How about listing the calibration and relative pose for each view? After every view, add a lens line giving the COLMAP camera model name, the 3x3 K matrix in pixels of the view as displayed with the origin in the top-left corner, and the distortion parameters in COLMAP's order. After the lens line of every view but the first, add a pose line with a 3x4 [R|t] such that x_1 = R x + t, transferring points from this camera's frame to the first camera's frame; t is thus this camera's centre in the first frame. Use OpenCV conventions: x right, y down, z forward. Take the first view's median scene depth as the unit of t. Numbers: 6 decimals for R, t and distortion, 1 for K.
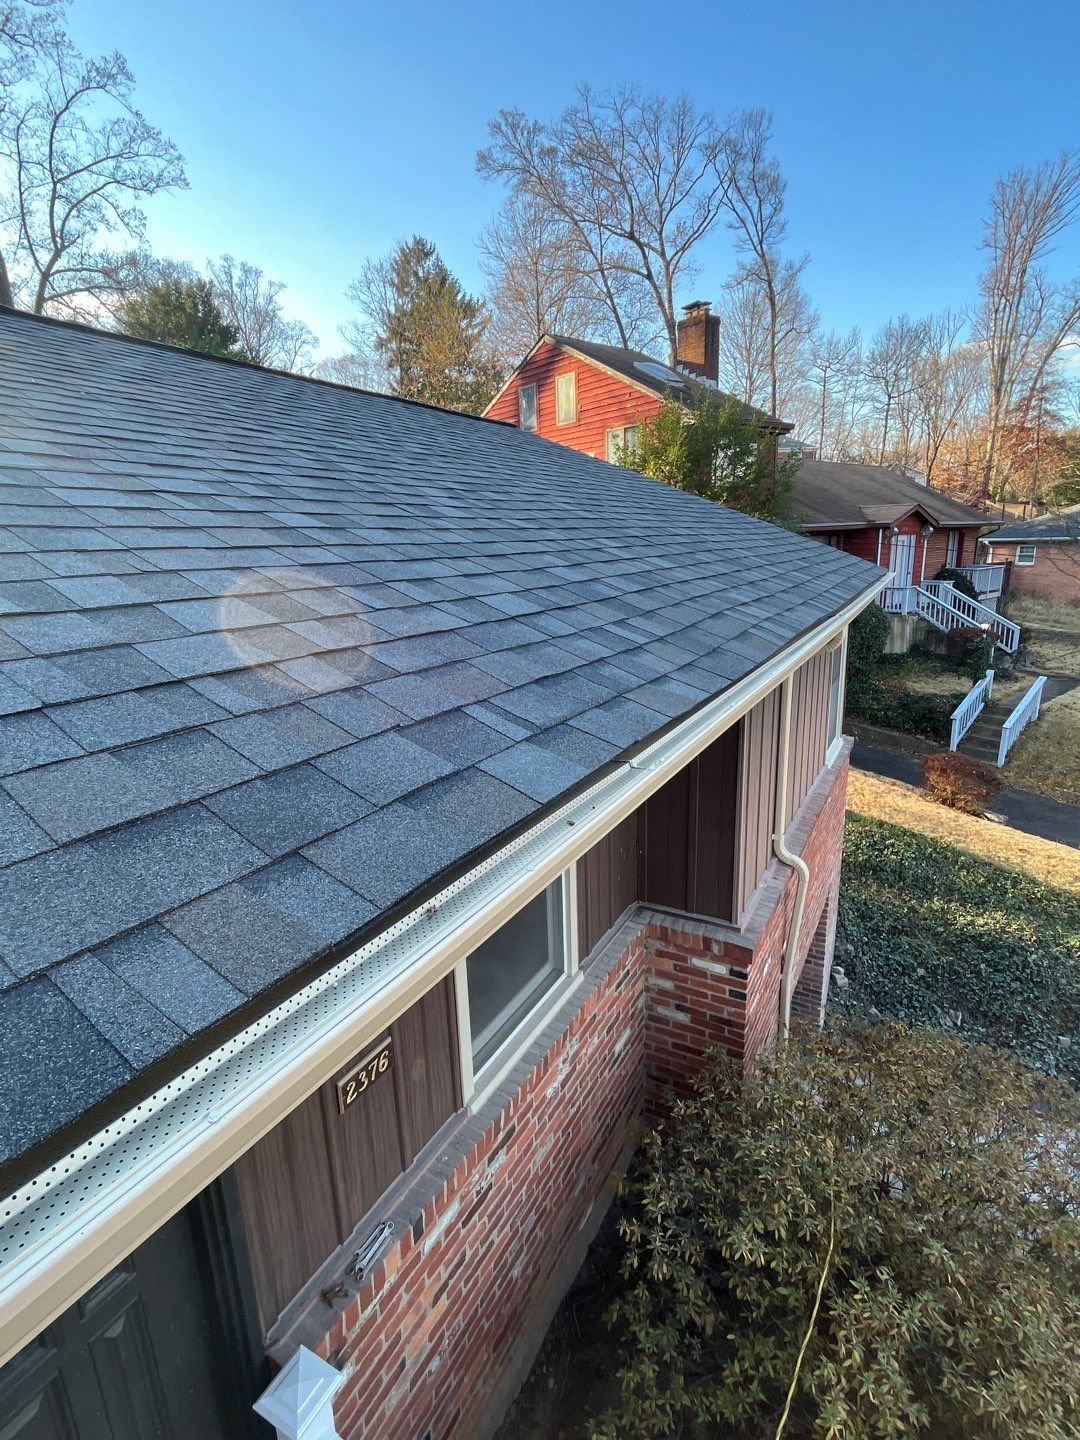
lens RADIAL K [[712.7, 0, 540.0], [0, 712.7, 720.0], [0, 0, 1]] dist [-0.002908, 0.000123]
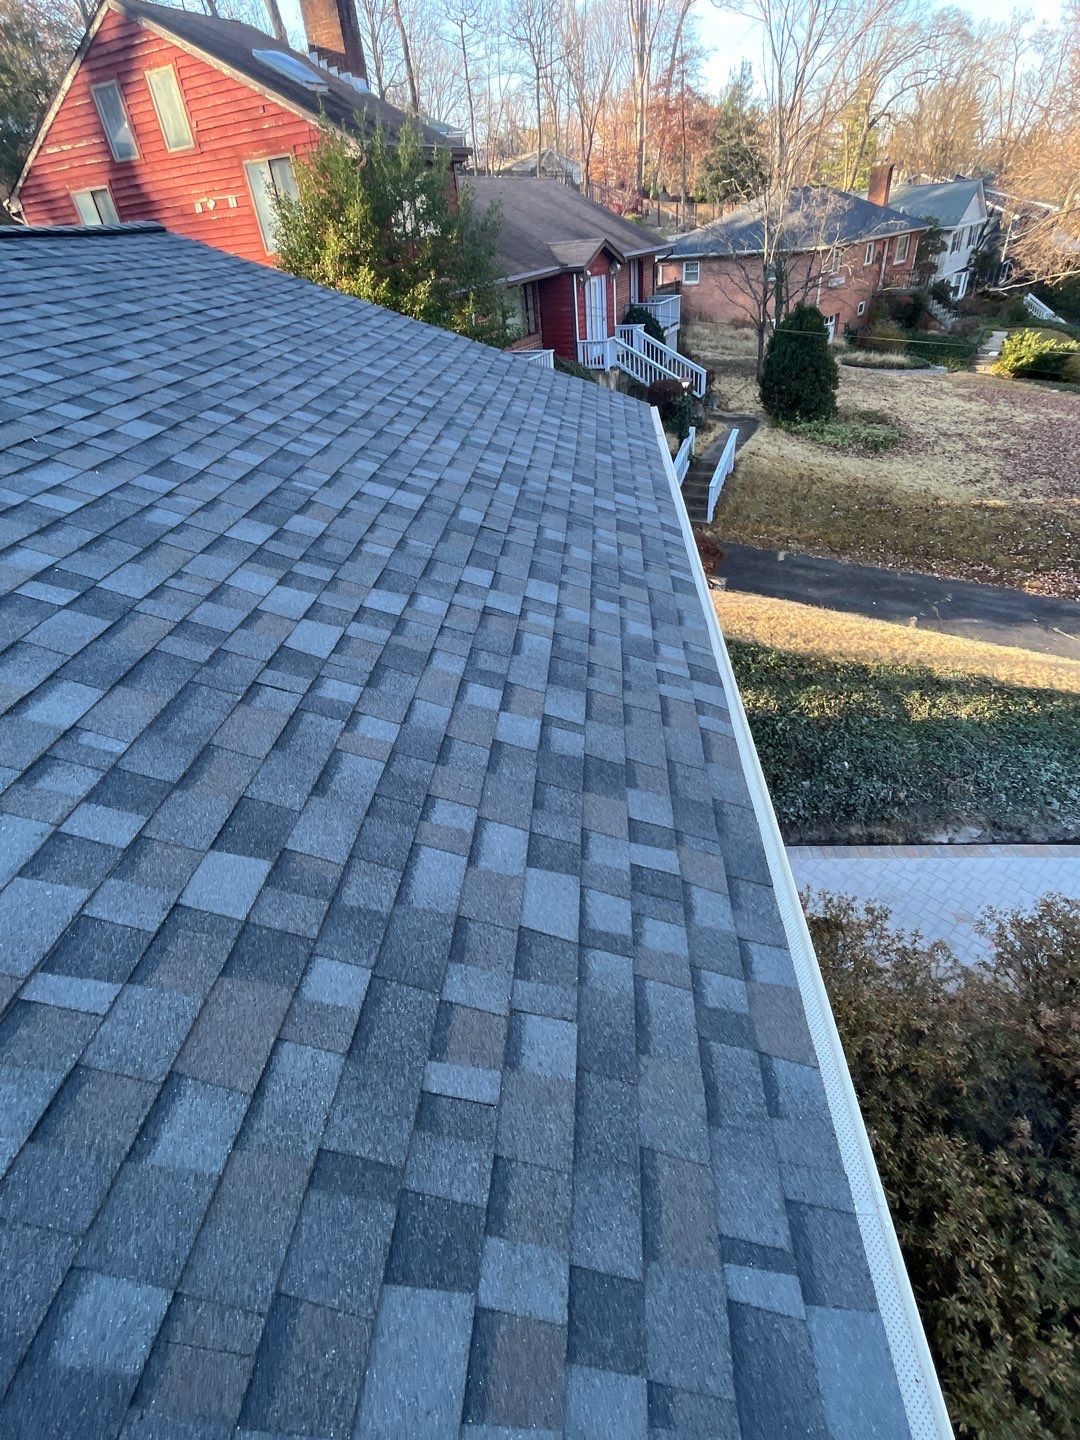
lens RADIAL K [[712.7, 0, 540.0], [0, 712.7, 720.0], [0, 0, 1]] dist [-0.002908, 0.000123]
pose [[0.906172, -0.276583, 0.319927, -0.025958], [0.156908, 0.922379, 0.352982, -0.068670], [-0.392723, -0.269663, 0.879233, 0.038488]]
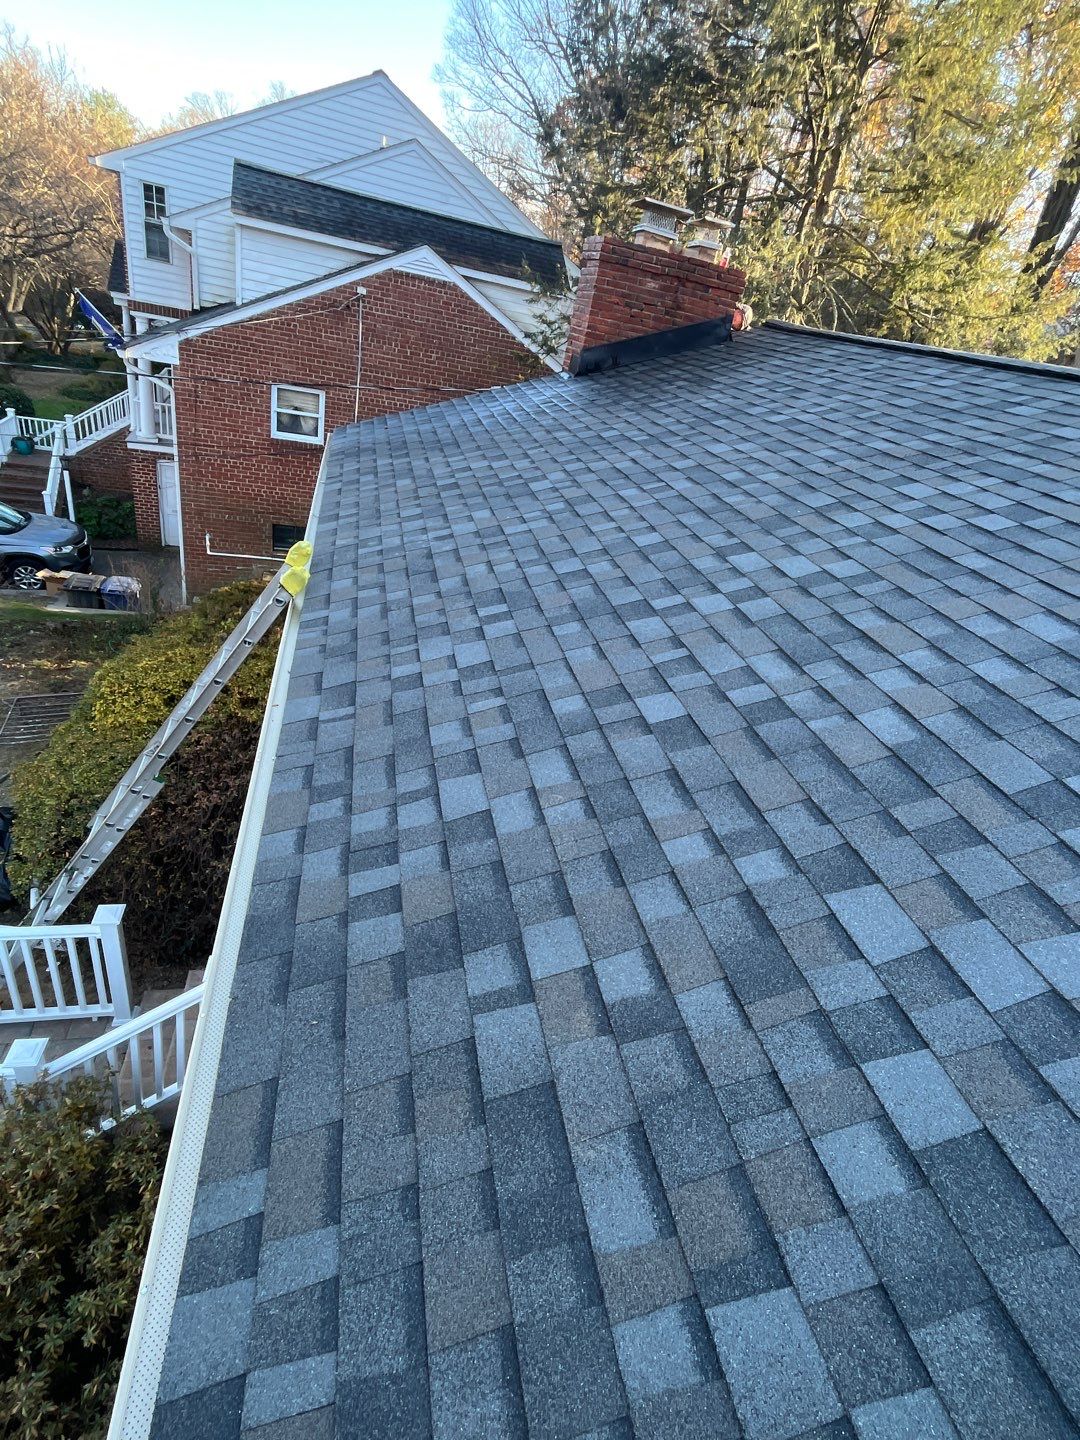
lens RADIAL K [[712.7, 0, 540.0], [0, 712.7, 720.0], [0, 0, 1]] dist [-0.002908, 0.000123]
pose [[-0.746942, 0.230588, -0.623624, 0.414101], [-0.325366, 0.691197, 0.645278, -0.245379], [0.579840, 0.684892, -0.441259, 0.682577]]
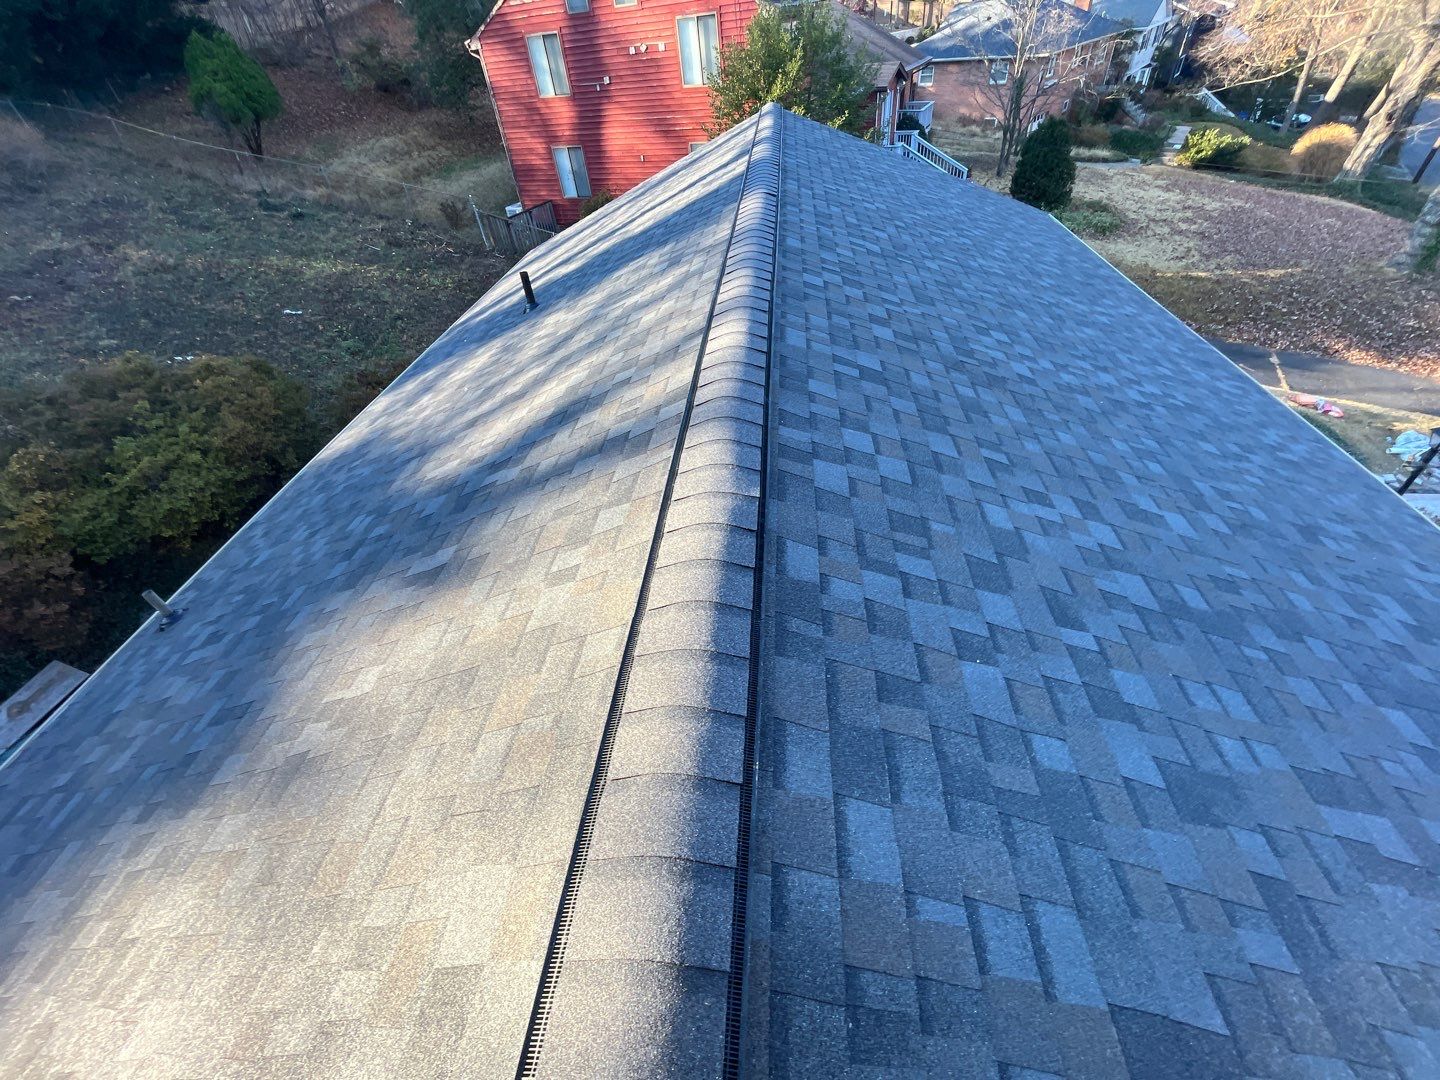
lens RADIAL K [[601.7, 0, 720.0], [0, 601.7, 540.0], [0, 0, 1]] dist [-0.002017, -0.000292]
pose [[0.911024, -0.309816, 0.272122, -0.304324], [0.161858, 0.875633, 0.455047, -0.115431], [-0.379260, -0.370514, 0.847869, -0.057252]]
